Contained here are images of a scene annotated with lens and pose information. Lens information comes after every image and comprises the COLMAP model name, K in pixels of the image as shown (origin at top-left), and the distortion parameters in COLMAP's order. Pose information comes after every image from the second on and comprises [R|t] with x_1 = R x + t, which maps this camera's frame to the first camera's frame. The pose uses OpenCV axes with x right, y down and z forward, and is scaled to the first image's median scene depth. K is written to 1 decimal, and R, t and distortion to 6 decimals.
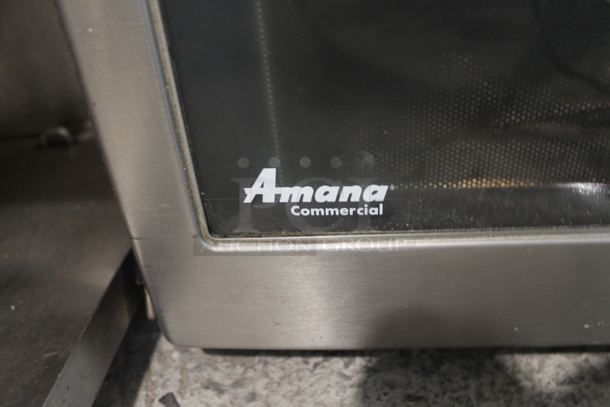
lens RADIAL K [[515.0, 0, 307.2], [0, 515.0, 202.4], [0, 0, 1]] dist [-0.147828, 0.079668]
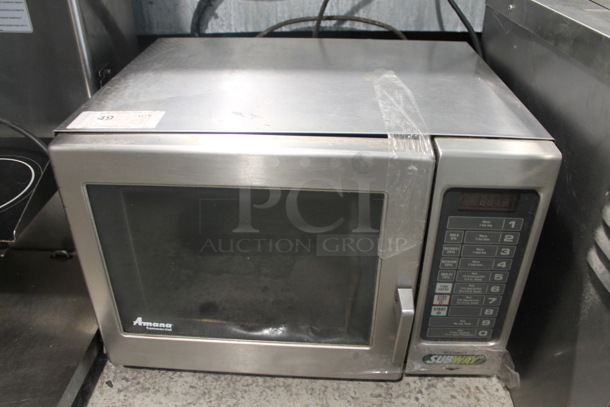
lens RADIAL K [[515.0, 0, 307.1], [0, 515.0, 202.1], [0, 0, 1]] dist [-0.147828, 0.079668]
pose [[0.995641, 0.062541, 0.069197, 0.570973], [-0.059771, 0.997353, -0.041396, -0.566866], [-0.071602, 0.037080, 0.996744, -1.886613]]
